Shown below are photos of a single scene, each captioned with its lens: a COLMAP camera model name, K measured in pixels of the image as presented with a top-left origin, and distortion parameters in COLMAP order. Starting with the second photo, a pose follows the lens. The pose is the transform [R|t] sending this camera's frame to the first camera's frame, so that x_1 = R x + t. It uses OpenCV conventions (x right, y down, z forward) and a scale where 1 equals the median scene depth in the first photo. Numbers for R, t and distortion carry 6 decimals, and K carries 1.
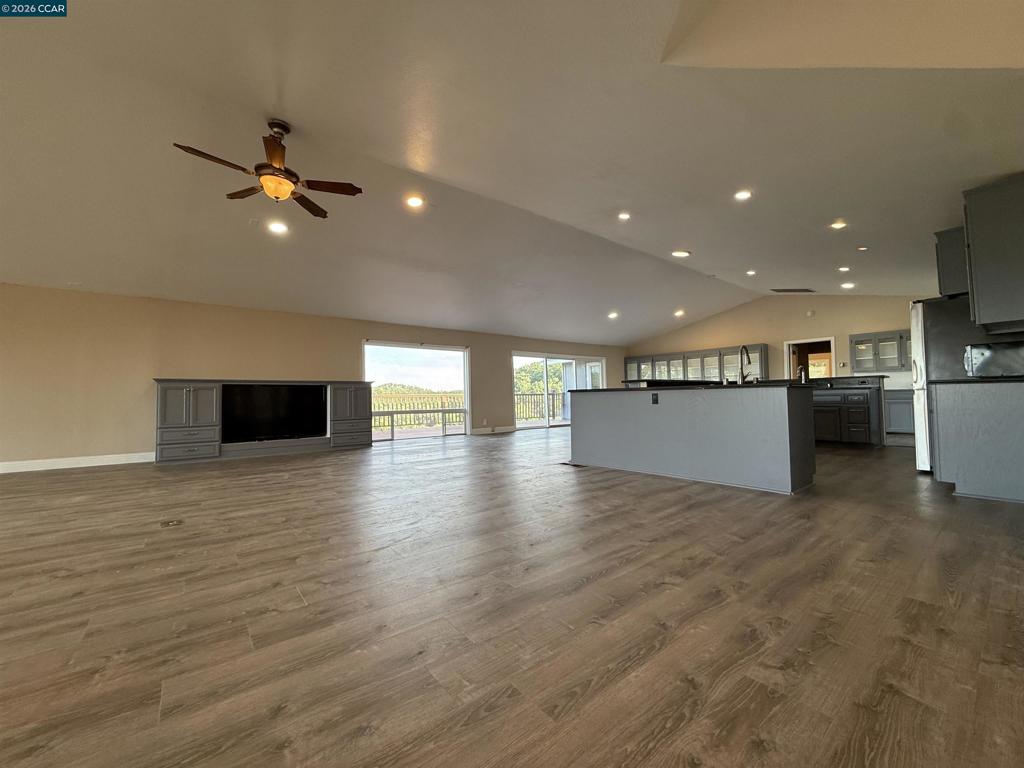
lens RADIAL K [[409.7, 0, 509.9], [0, 409.7, 381.5], [0, 0, 1]] dist [0.003147, -0.000399]
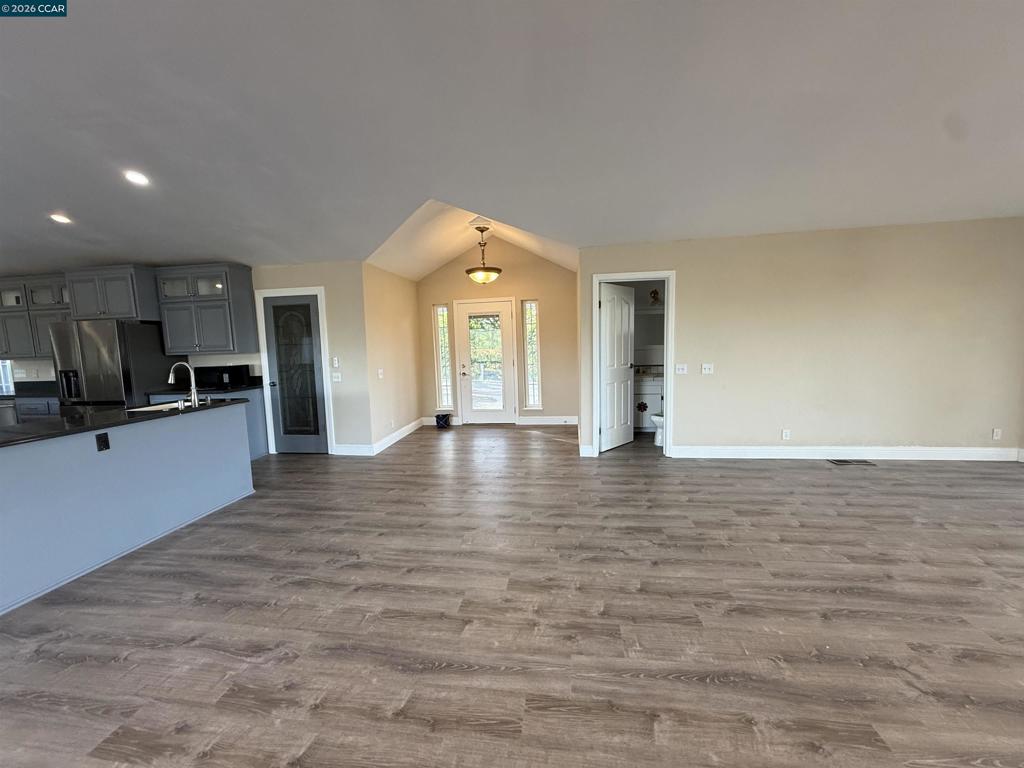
lens RADIAL K [[409.7, 0, 512.1], [0, 409.7, 385.3], [0, 0, 1]] dist [0.003147, -0.000399]
pose [[-0.690526, -0.035142, 0.722454, -0.949315], [0.013430, 0.998024, 0.061383, -0.134404], [-0.723183, 0.052089, -0.688689, 1.773809]]
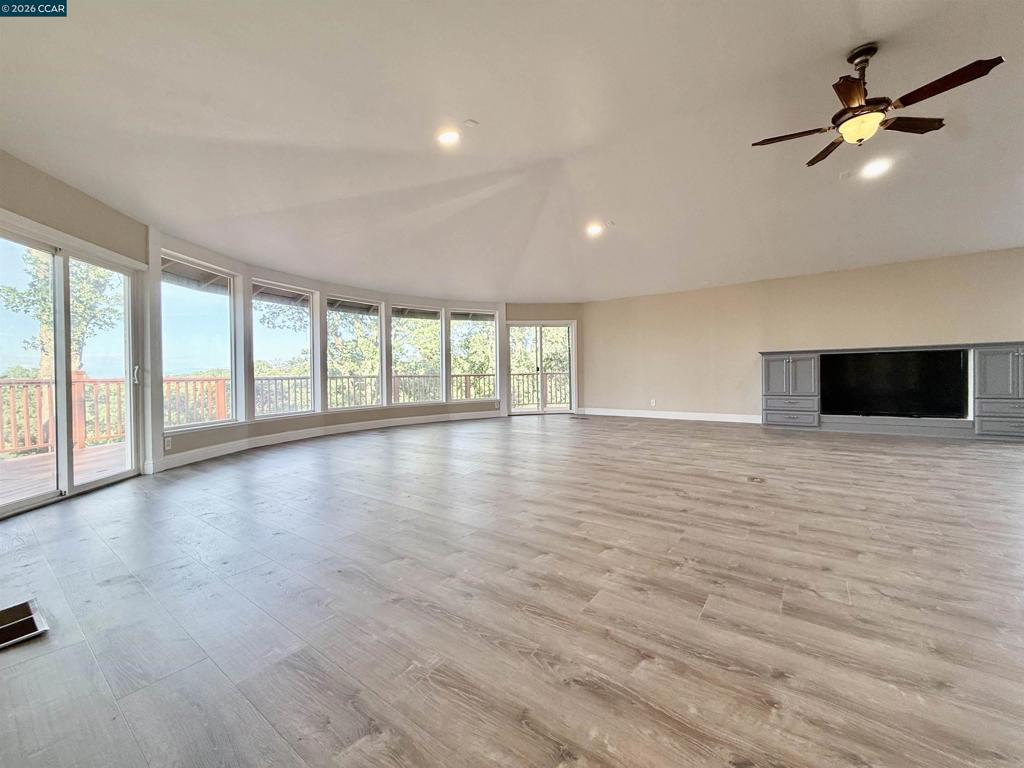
lens RADIAL K [[409.7, 0, 510.6], [0, 409.7, 383.5], [0, 0, 1]] dist [0.003147, -0.000399]
pose [[0.271752, 0.031227, -0.961860, 0.120184], [0.051739, 0.997554, 0.047003, -0.022256], [0.960975, -0.062539, 0.269472, 0.037282]]
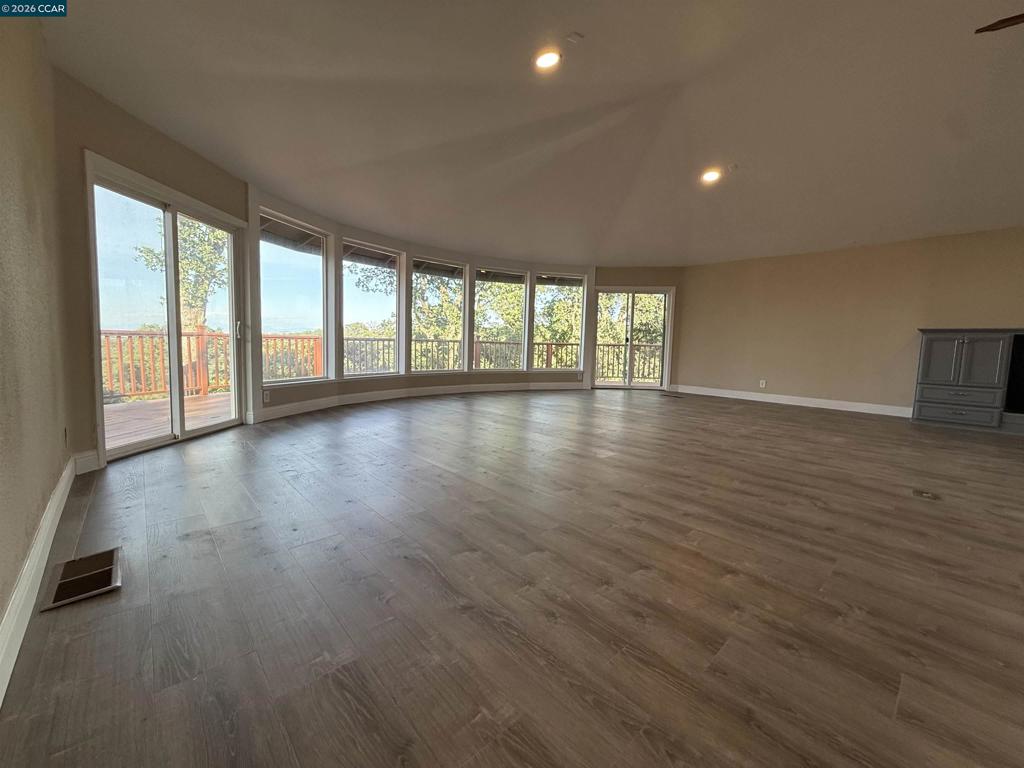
lens RADIAL K [[409.7, 0, 510.8], [0, 409.7, 384.4], [0, 0, 1]] dist [0.003147, -0.000399]
pose [[0.080711, 0.115675, -0.990003, -0.046274], [0.015620, 0.992974, 0.117295, -0.014127], [0.996615, -0.024931, 0.078337, 0.042293]]
